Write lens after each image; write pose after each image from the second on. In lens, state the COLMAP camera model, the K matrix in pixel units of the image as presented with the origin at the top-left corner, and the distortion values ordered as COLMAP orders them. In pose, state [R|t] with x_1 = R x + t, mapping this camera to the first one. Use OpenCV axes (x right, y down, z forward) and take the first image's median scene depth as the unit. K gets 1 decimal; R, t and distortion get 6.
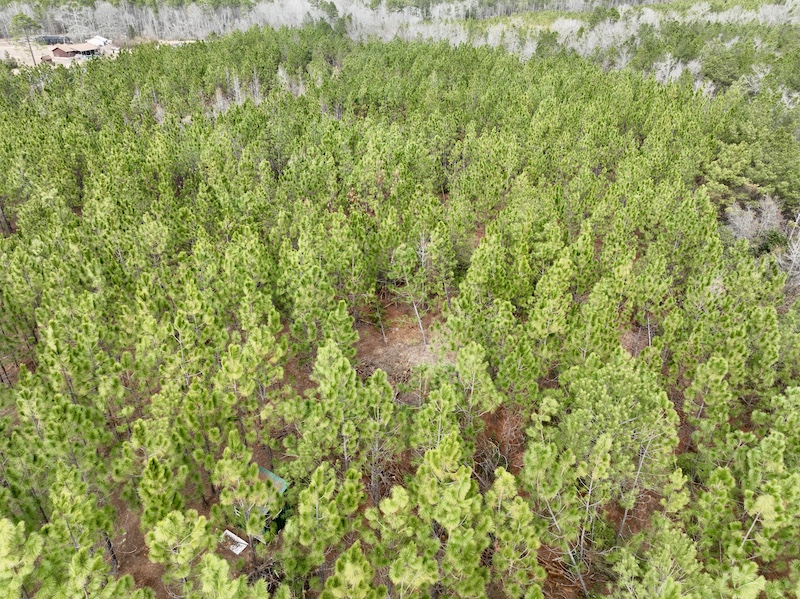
lens RADIAL K [[558.7, 0, 400.2], [0, 558.7, 303.5], [0, 0, 1]] dist [0.010724, 0.002743]
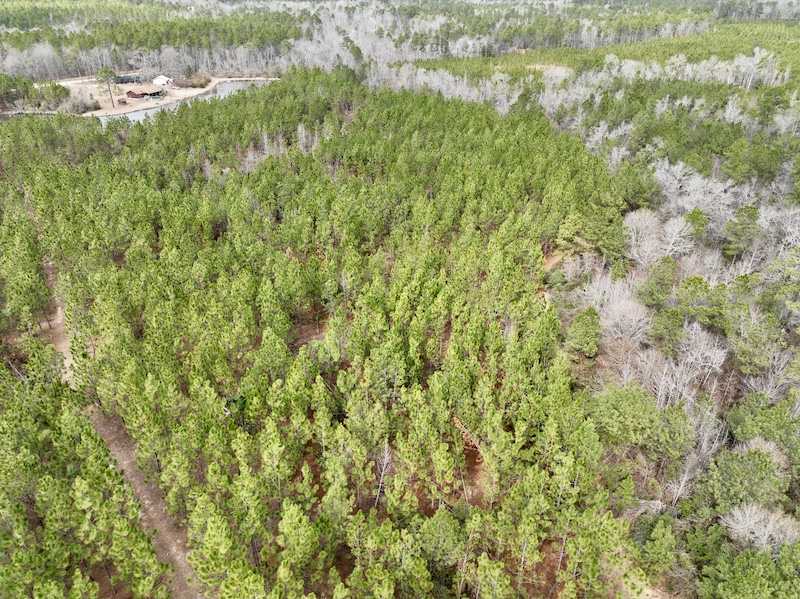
lens RADIAL K [[558.7, 0, 400.1], [0, 558.7, 296.8], [0, 0, 1]] dist [0.010724, 0.002743]
pose [[0.997085, 0.038918, -0.065629, 0.242006], [-0.040128, 0.999046, -0.017225, -0.018904], [0.064896, 0.019809, 0.997695, -0.554875]]
